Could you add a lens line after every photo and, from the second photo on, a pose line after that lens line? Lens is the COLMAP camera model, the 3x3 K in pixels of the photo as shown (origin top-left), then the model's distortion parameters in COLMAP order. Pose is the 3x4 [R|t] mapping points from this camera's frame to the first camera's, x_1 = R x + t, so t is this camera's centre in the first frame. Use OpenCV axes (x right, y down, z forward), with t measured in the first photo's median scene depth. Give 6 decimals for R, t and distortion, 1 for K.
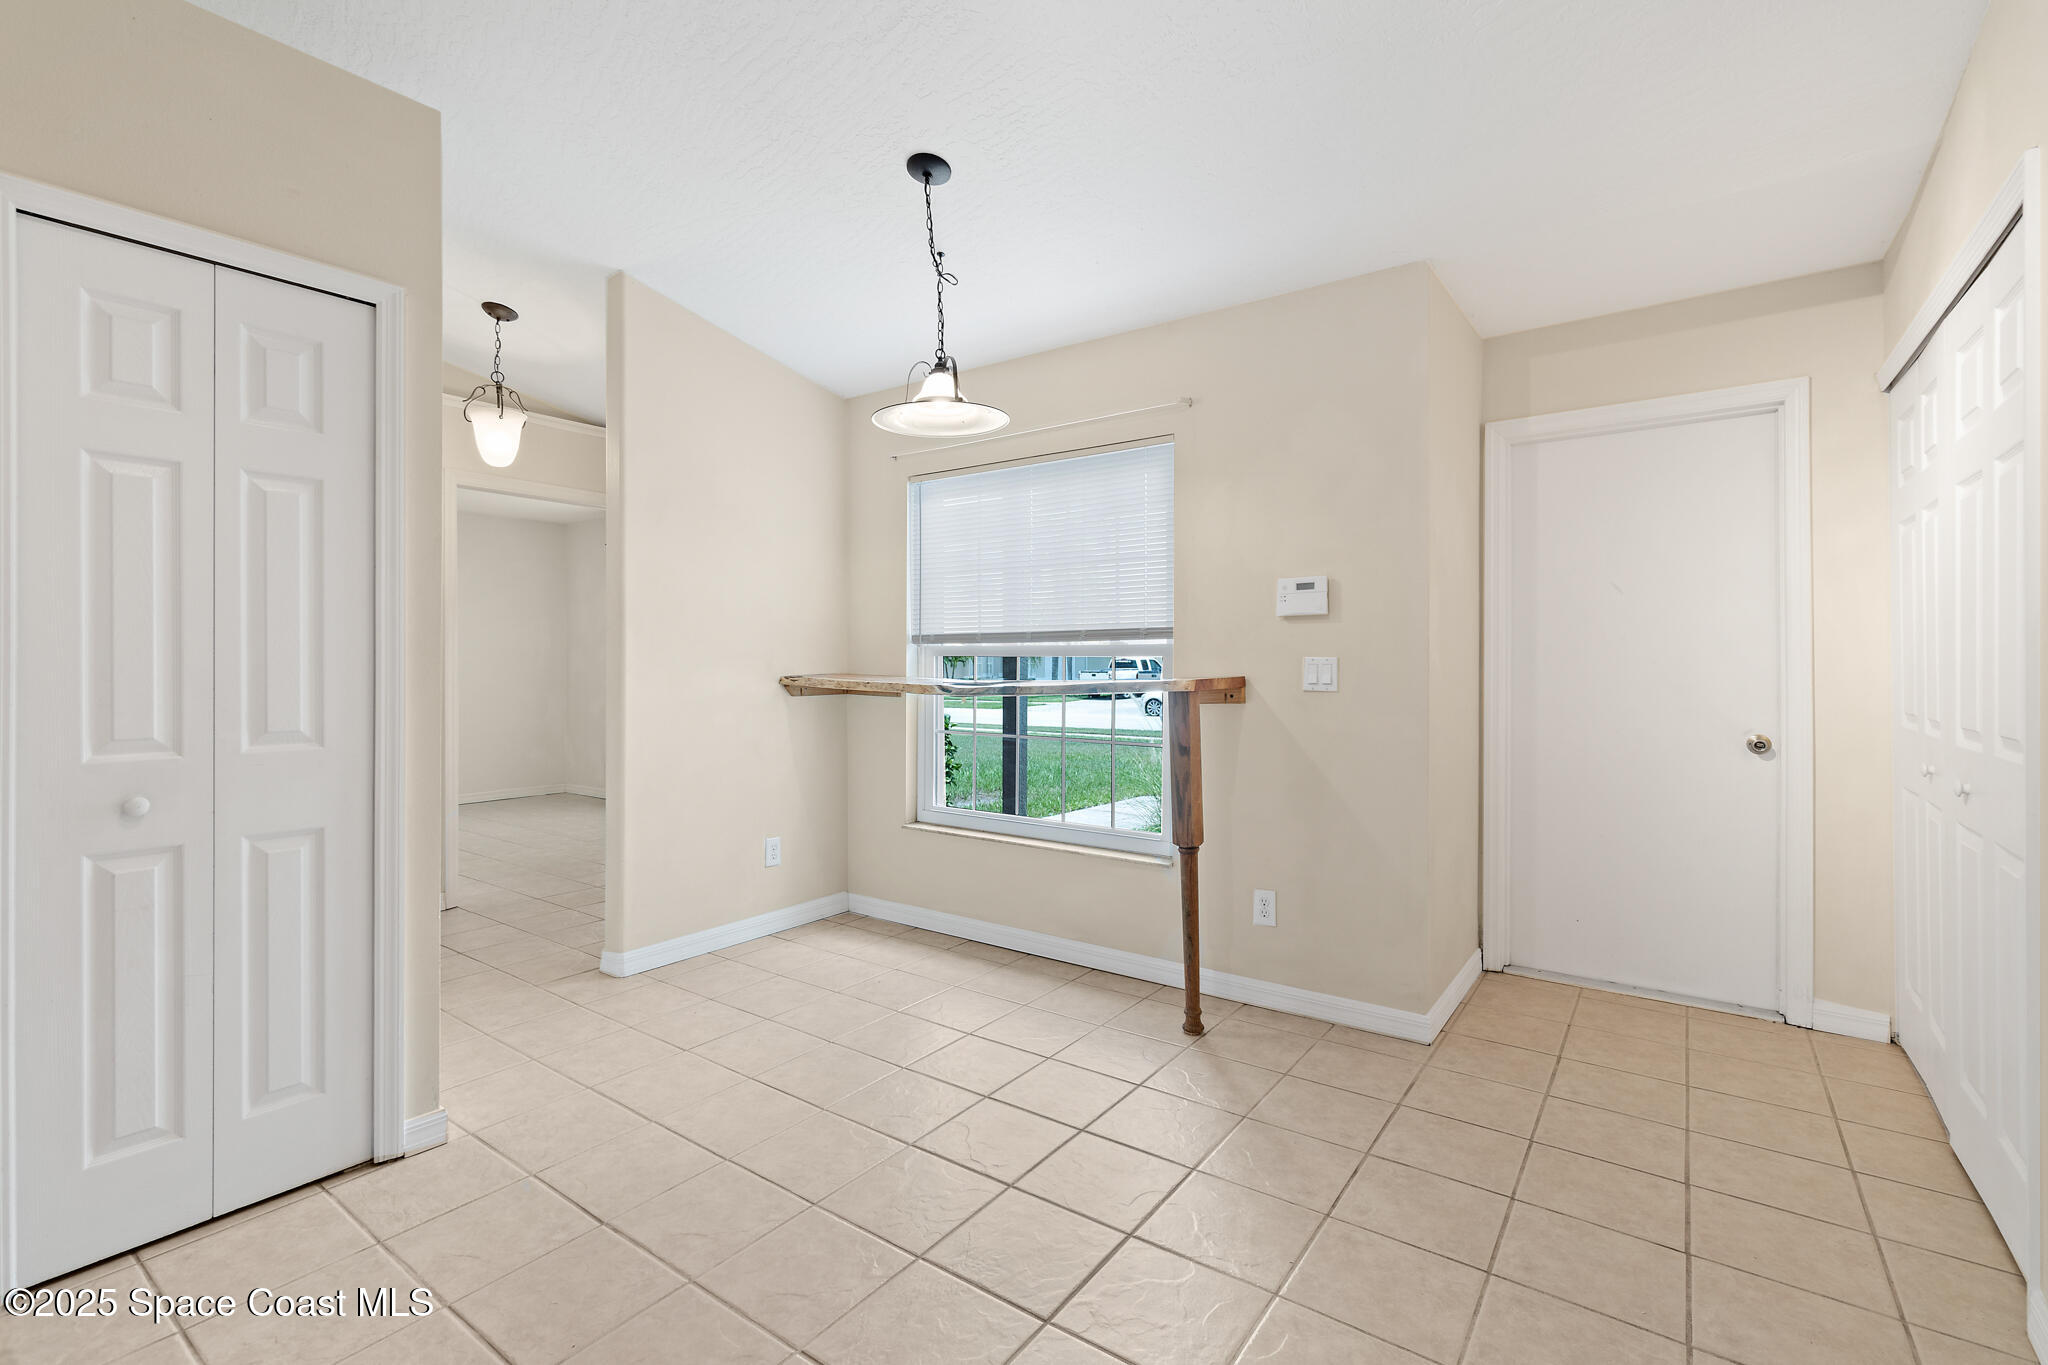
lens RADIAL K [[900.2, 0, 1030.6], [0, 900.2, 666.4], [0, 0, 1]] dist [-0.005363, 0.000318]
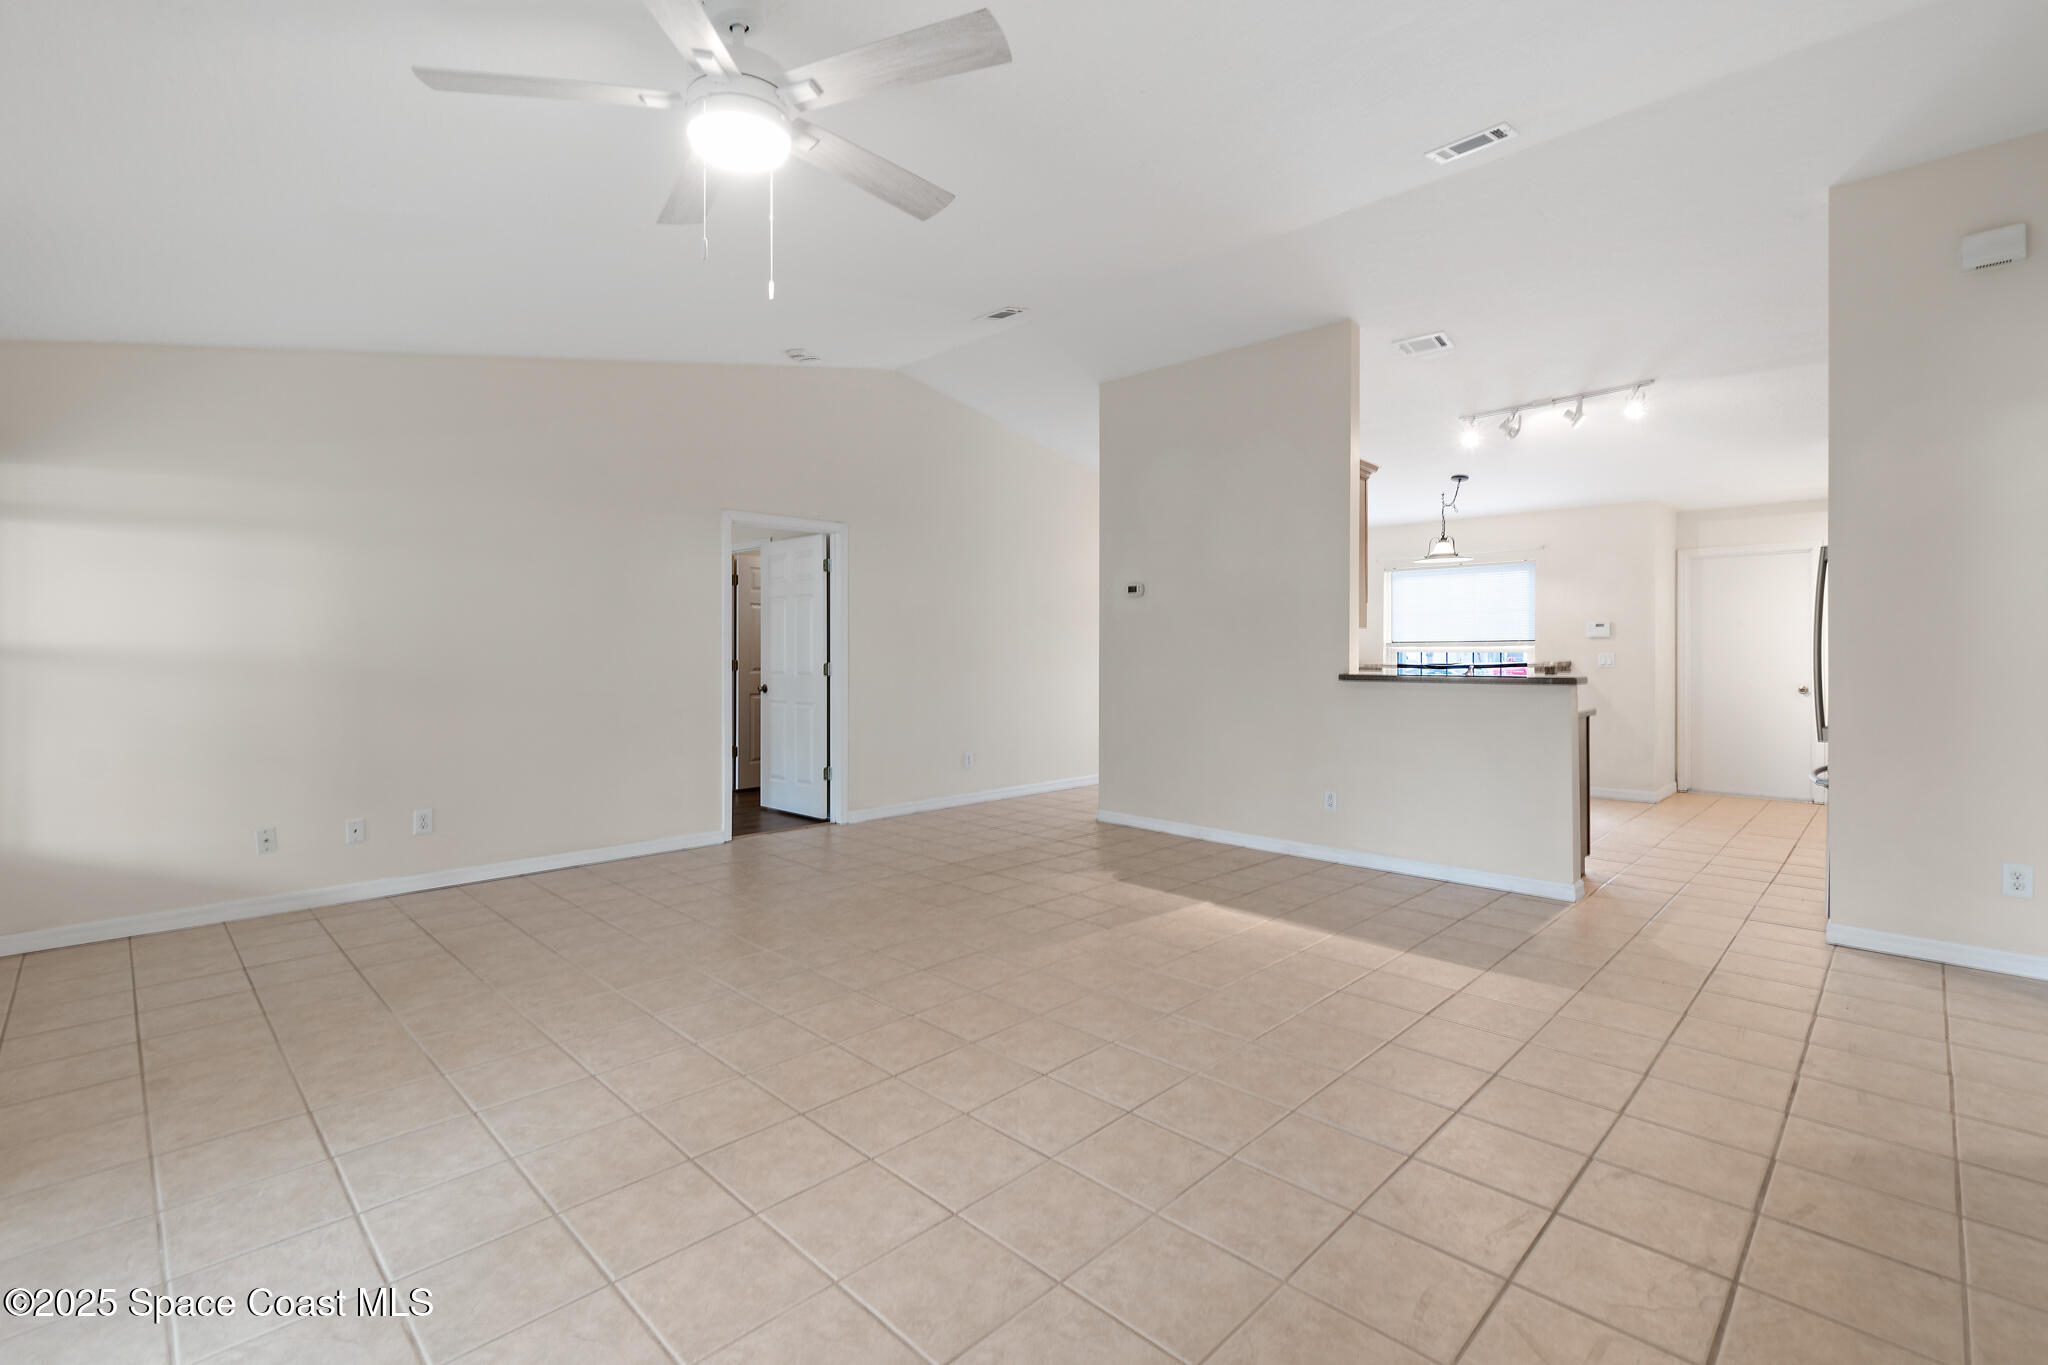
lens RADIAL K [[900.2, 0, 1032.4], [0, 900.2, 663.0], [0, 0, 1]] dist [-0.005363, 0.000318]
pose [[0.989591, -0.002779, -0.143884, -0.876216], [0.002564, 0.999995, -0.001677, 0.014932], [0.143888, 0.001291, 0.989593, -1.656380]]
